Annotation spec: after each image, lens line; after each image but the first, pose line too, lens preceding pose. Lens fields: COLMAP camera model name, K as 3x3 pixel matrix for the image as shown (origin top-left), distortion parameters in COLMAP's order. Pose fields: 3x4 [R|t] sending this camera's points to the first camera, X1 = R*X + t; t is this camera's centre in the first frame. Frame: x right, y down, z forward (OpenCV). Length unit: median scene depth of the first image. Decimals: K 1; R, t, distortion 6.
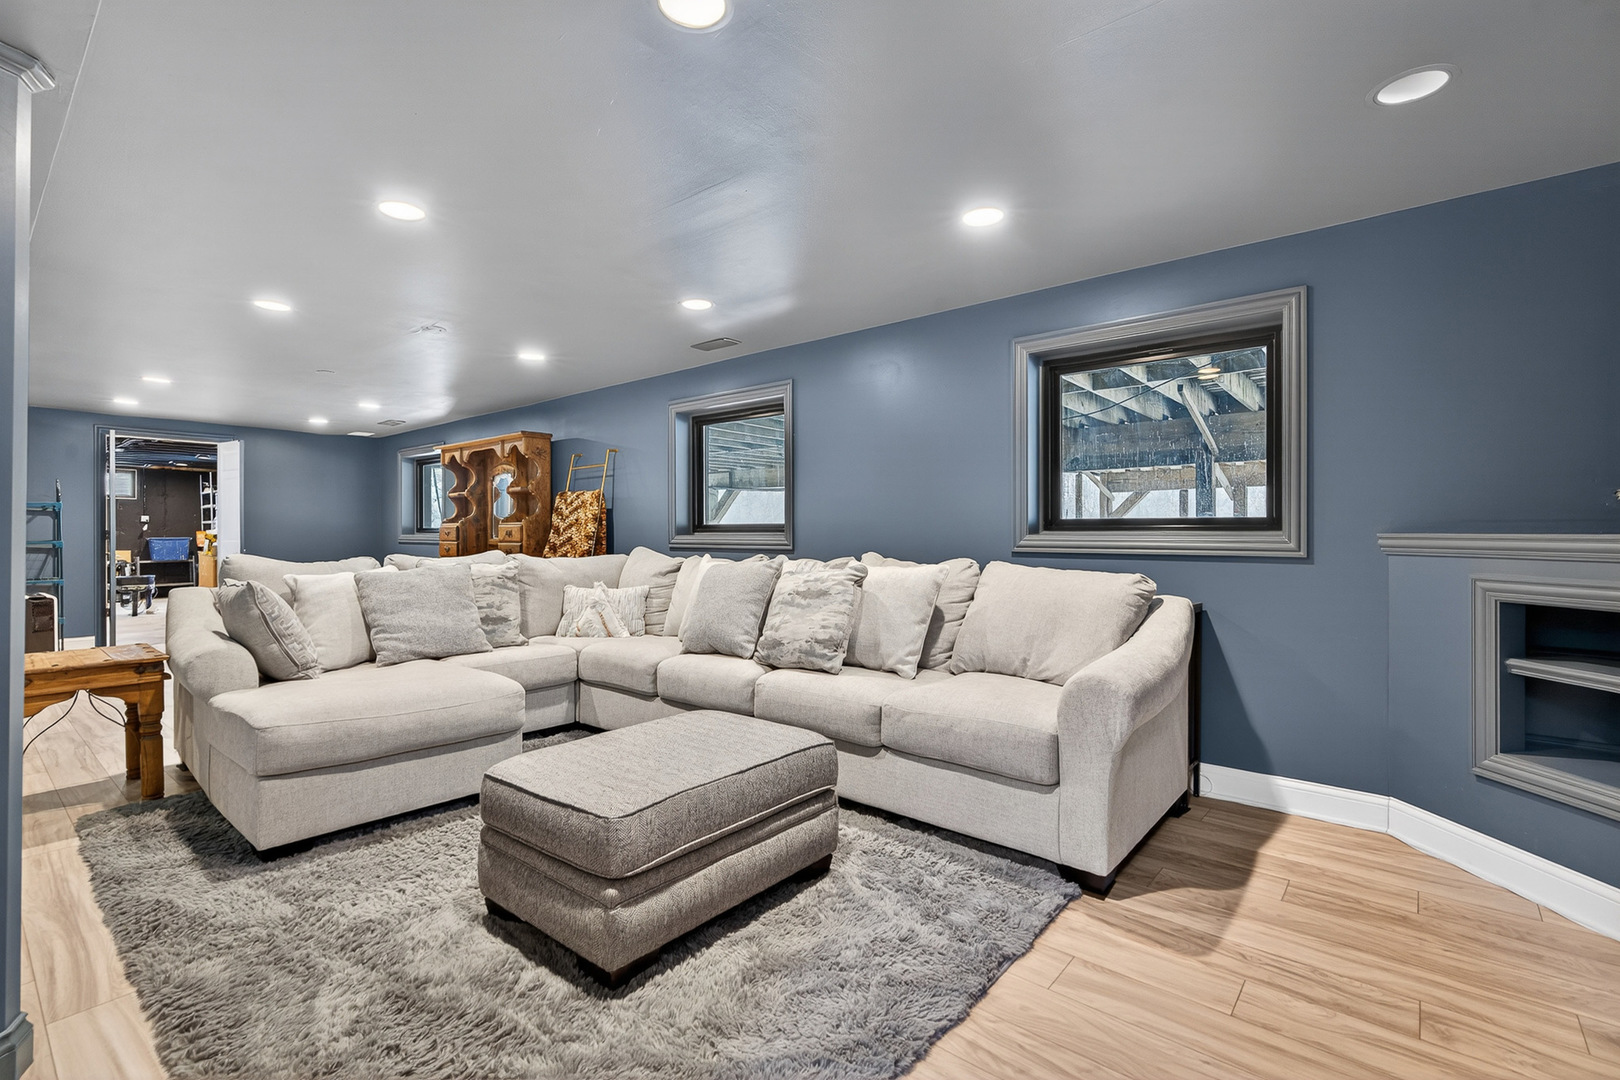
lens RADIAL K [[730.9, 0, 817.2], [0, 730.9, 536.7], [0, 0, 1]] dist [0.002947, -0.000079]
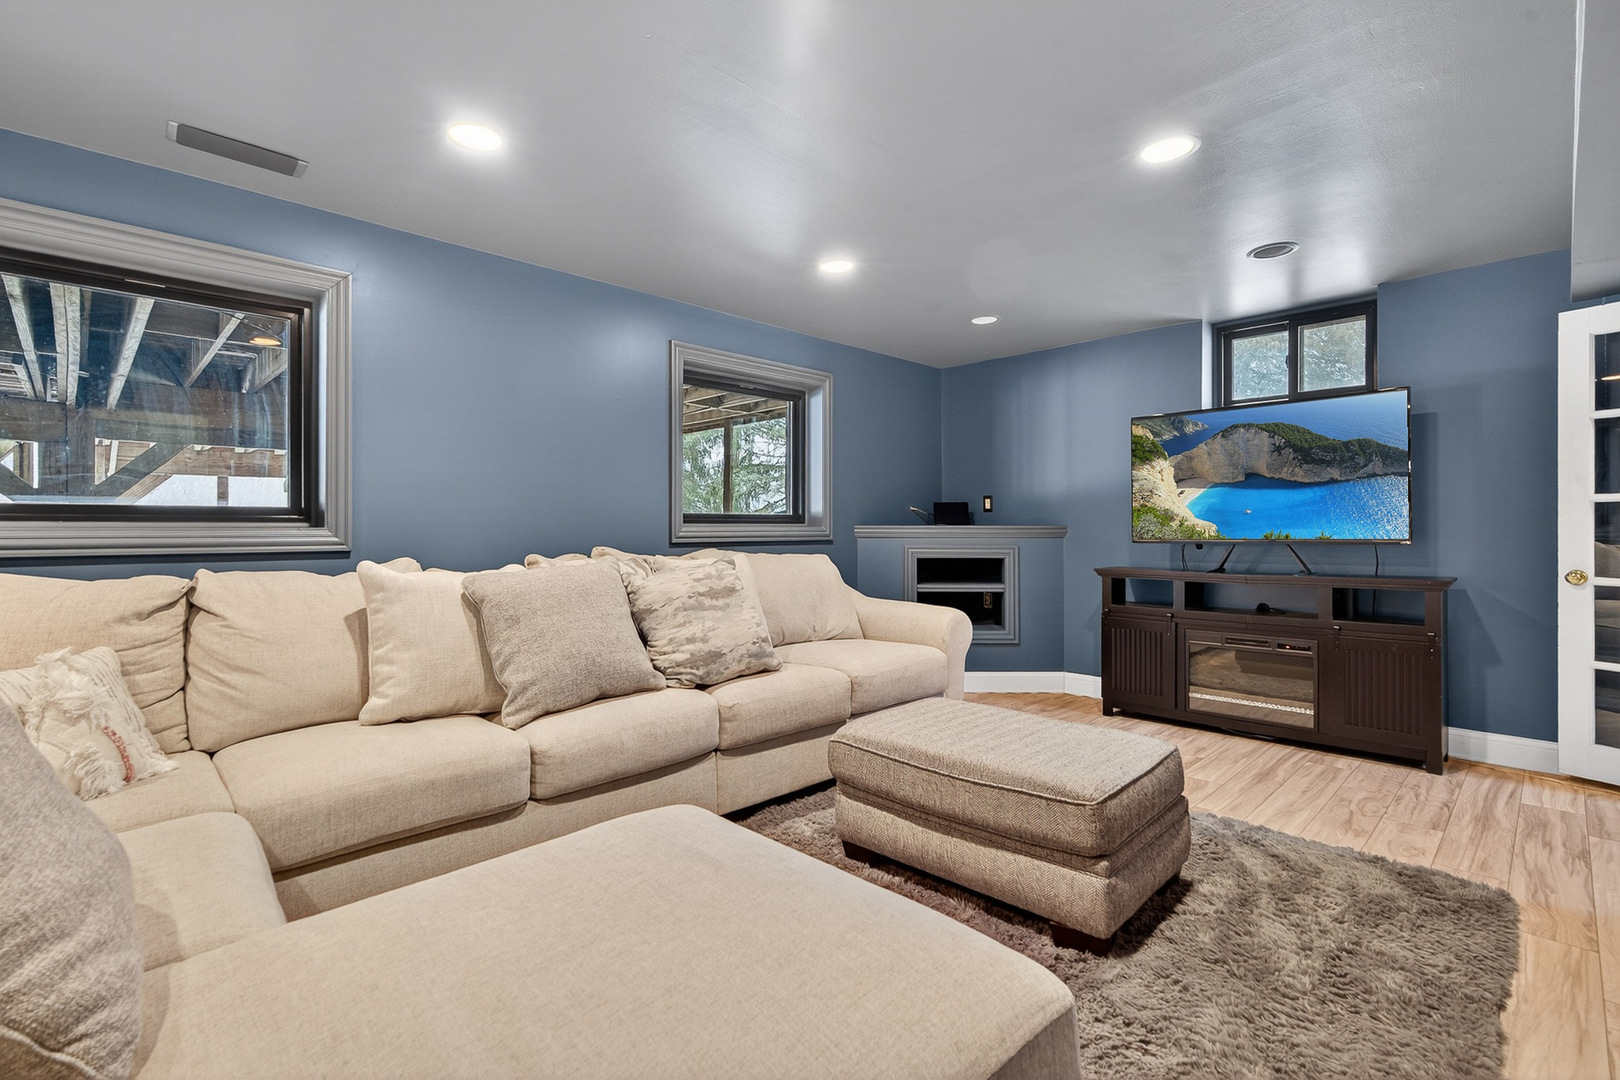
lens RADIAL K [[730.9, 0, 817.5], [0, 730.9, 533.3], [0, 0, 1]] dist [0.002947, -0.000079]
pose [[0.091983, -0.008135, 0.995727, -0.847247], [0.002065, 0.999966, 0.007978, 0.000088], [-0.995758, 0.001322, 0.091997, 0.782558]]
